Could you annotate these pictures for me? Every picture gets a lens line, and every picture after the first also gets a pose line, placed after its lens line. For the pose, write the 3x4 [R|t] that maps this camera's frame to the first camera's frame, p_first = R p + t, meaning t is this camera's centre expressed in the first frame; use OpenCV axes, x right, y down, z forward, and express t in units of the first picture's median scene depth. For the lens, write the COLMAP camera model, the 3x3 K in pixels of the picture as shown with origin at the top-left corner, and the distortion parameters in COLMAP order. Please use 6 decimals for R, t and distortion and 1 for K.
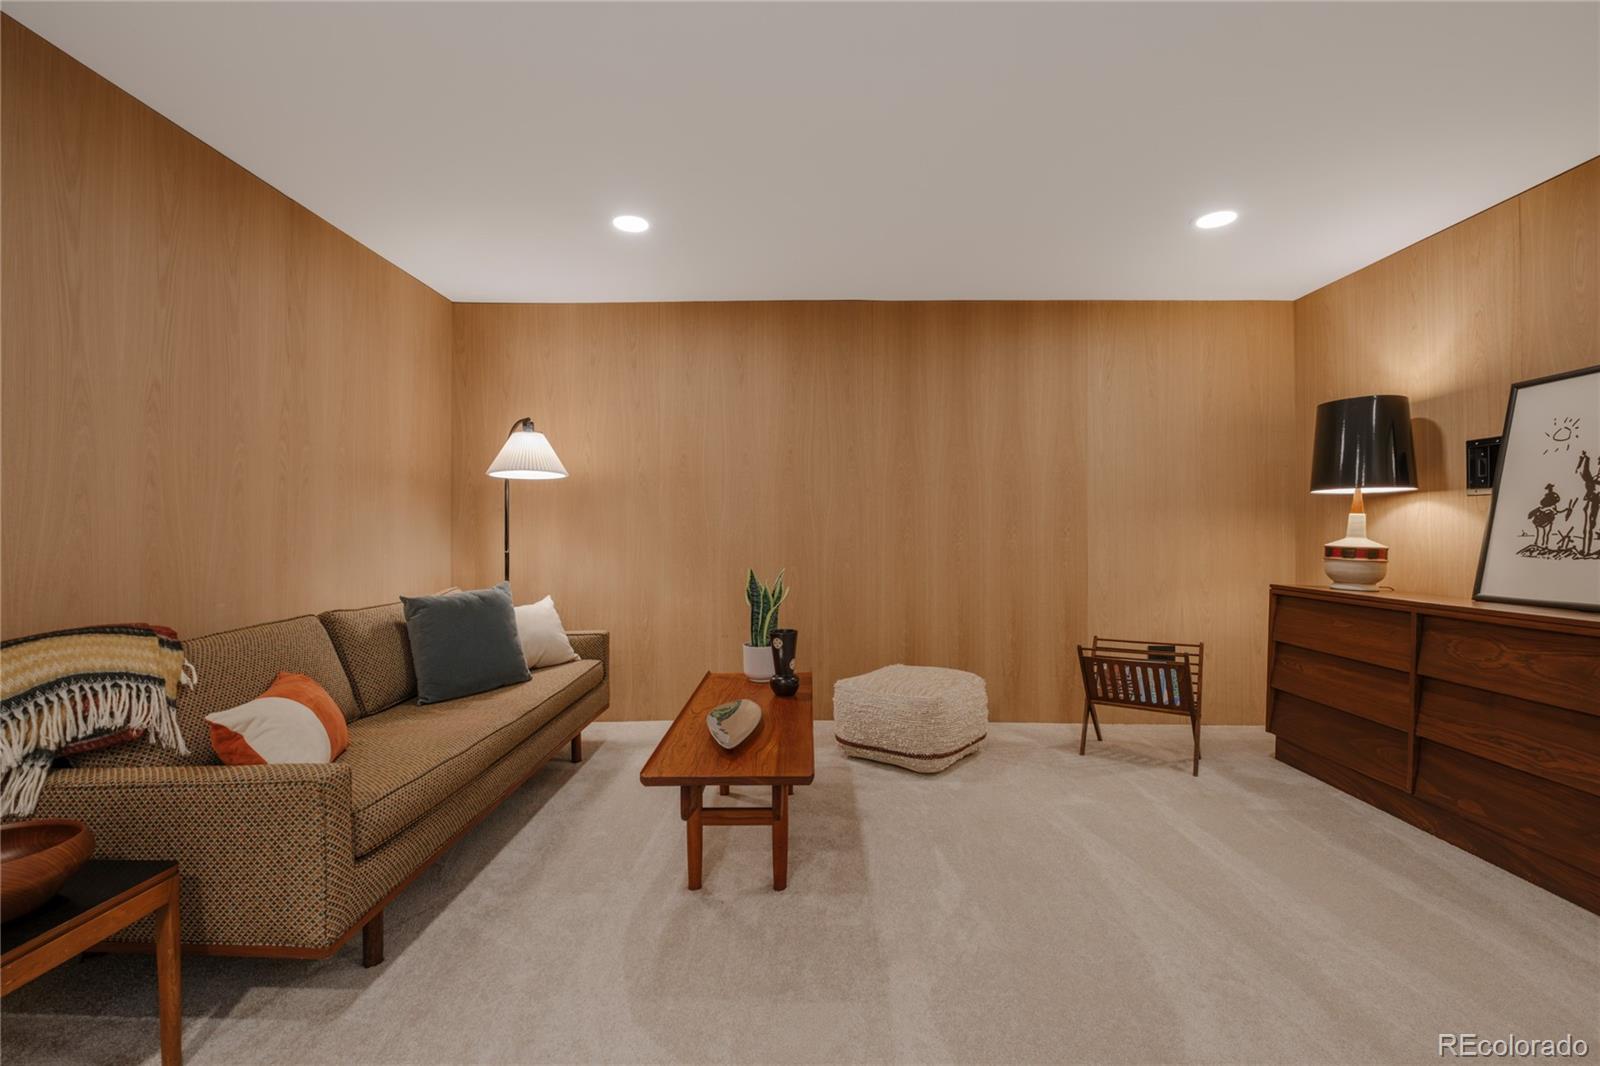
lens RADIAL K [[699.3, 0, 754.6], [0, 699.3, 524.5], [0, 0, 1]] dist [-0.006379, 0.000655]
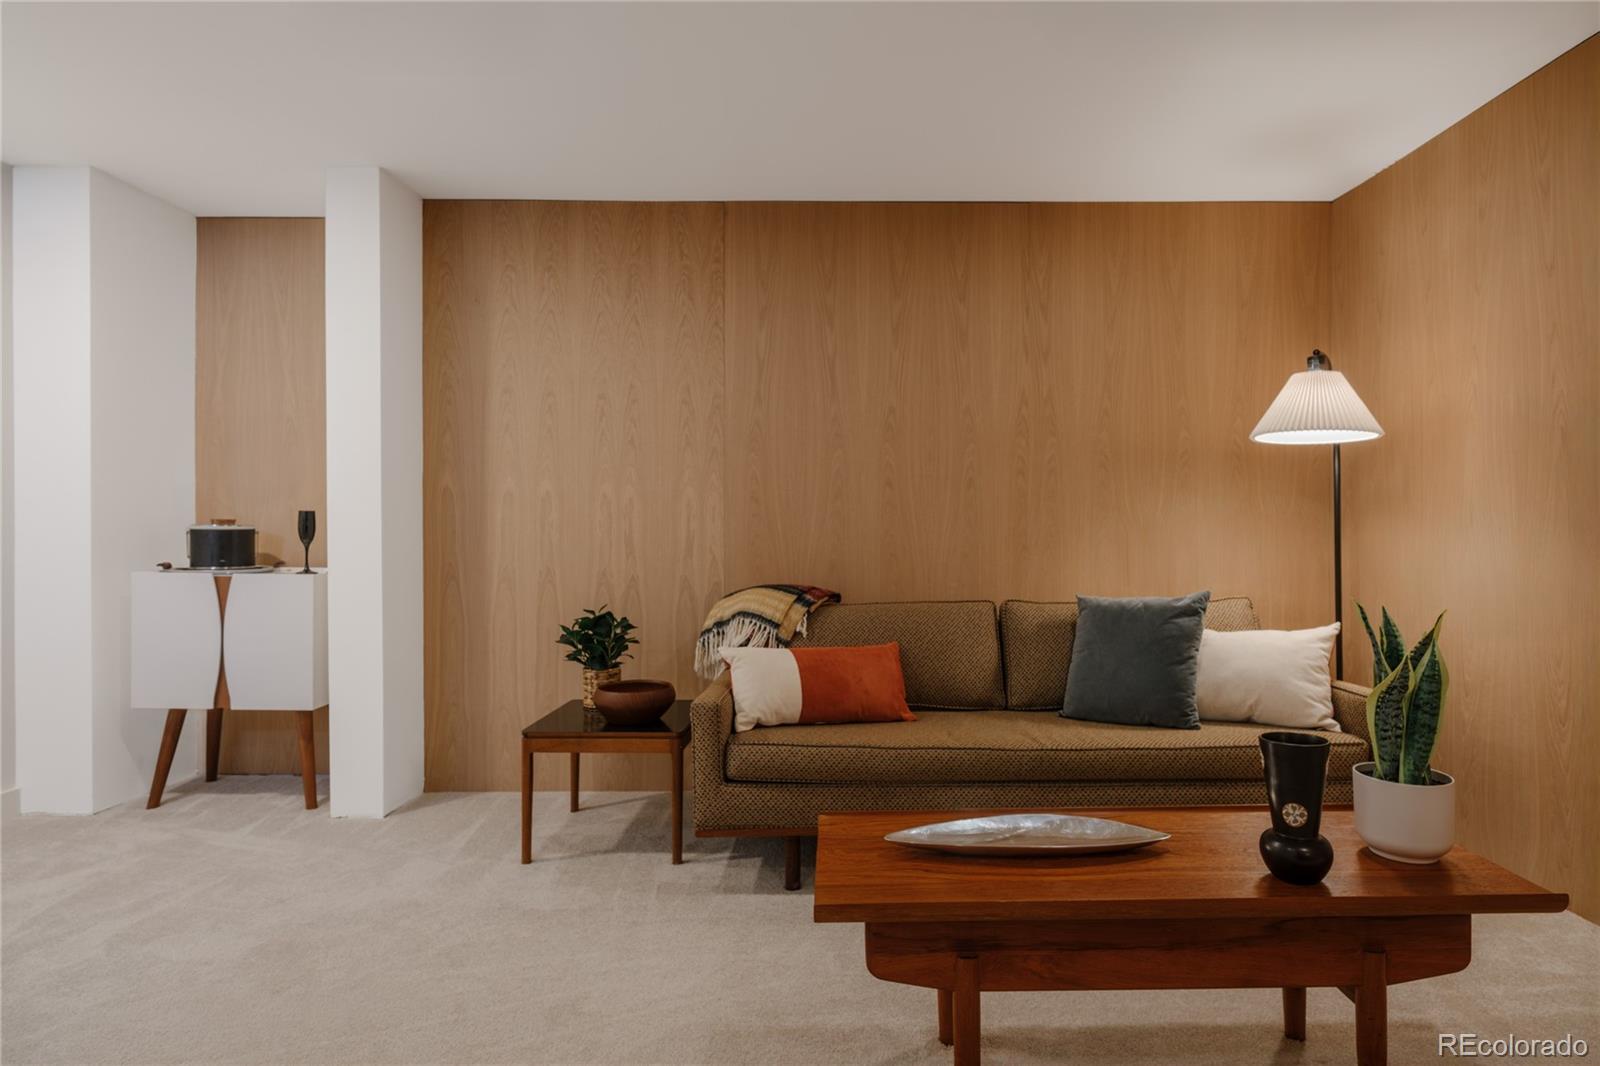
lens RADIAL K [[826.5, 0, 850.9], [0, 826.5, 526.3], [0, 0, 1]] dist [0.008332, -0.005153]
pose [[0.071984, 0.005711, -0.997389, 0.691996], [0.009426, 0.999935, 0.006406, 0.007402], [0.997361, -0.009863, 0.071926, 0.815233]]
